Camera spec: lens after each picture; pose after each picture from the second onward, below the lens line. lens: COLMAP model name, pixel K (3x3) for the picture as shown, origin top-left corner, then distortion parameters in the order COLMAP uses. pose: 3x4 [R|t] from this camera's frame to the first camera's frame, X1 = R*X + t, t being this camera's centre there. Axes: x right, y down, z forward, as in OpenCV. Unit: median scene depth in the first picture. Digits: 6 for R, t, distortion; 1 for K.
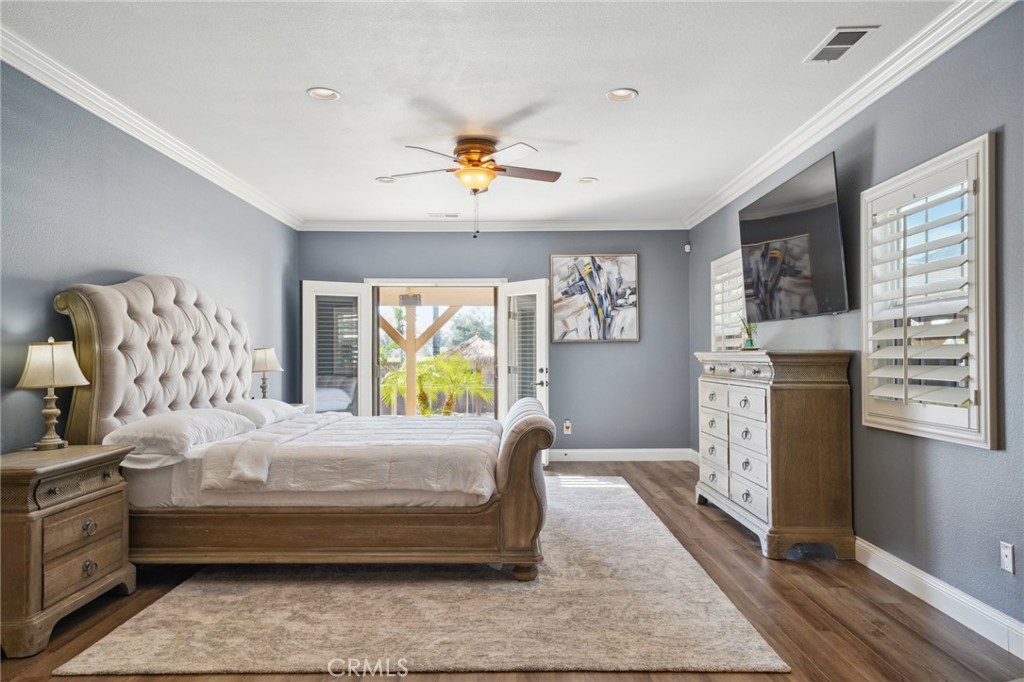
lens RADIAL K [[668.7, 0, 513.5], [0, 668.7, 346.9], [0, 0, 1]] dist [0.031898, -0.002161]
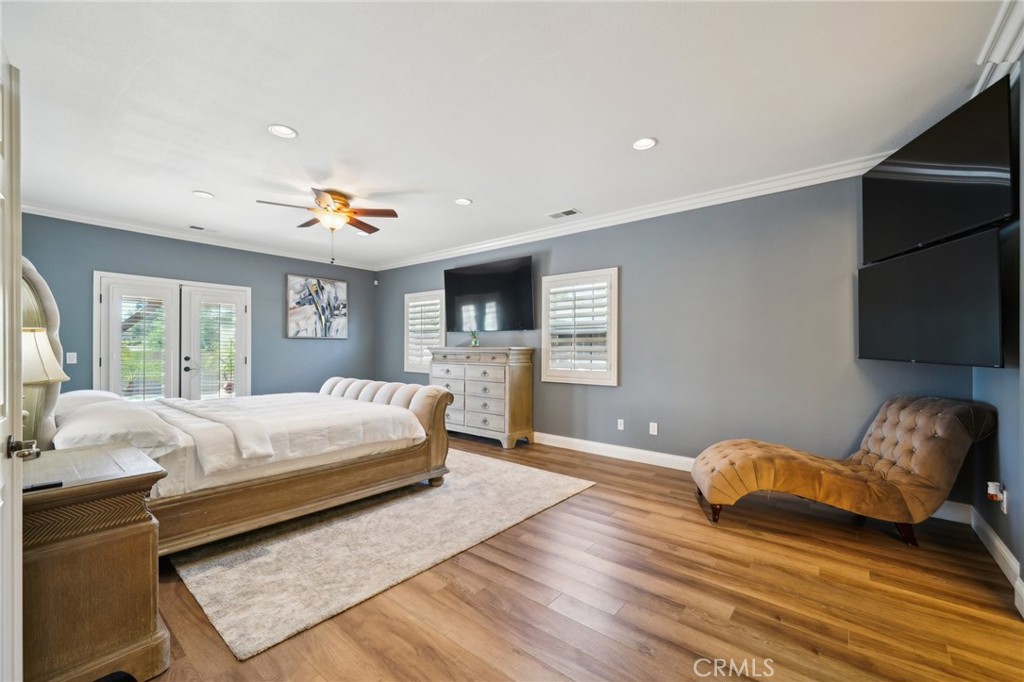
lens RADIAL K [[412.1, 0, 511.8], [0, 412.1, 346.0], [0, 0, 1]] dist [0.003331, 0.000481]
pose [[0.645813, 0.012178, 0.763398, -0.569480], [-0.018460, 0.999830, -0.000333, 0.002458], [-0.763272, -0.013877, 0.645928, 0.192164]]
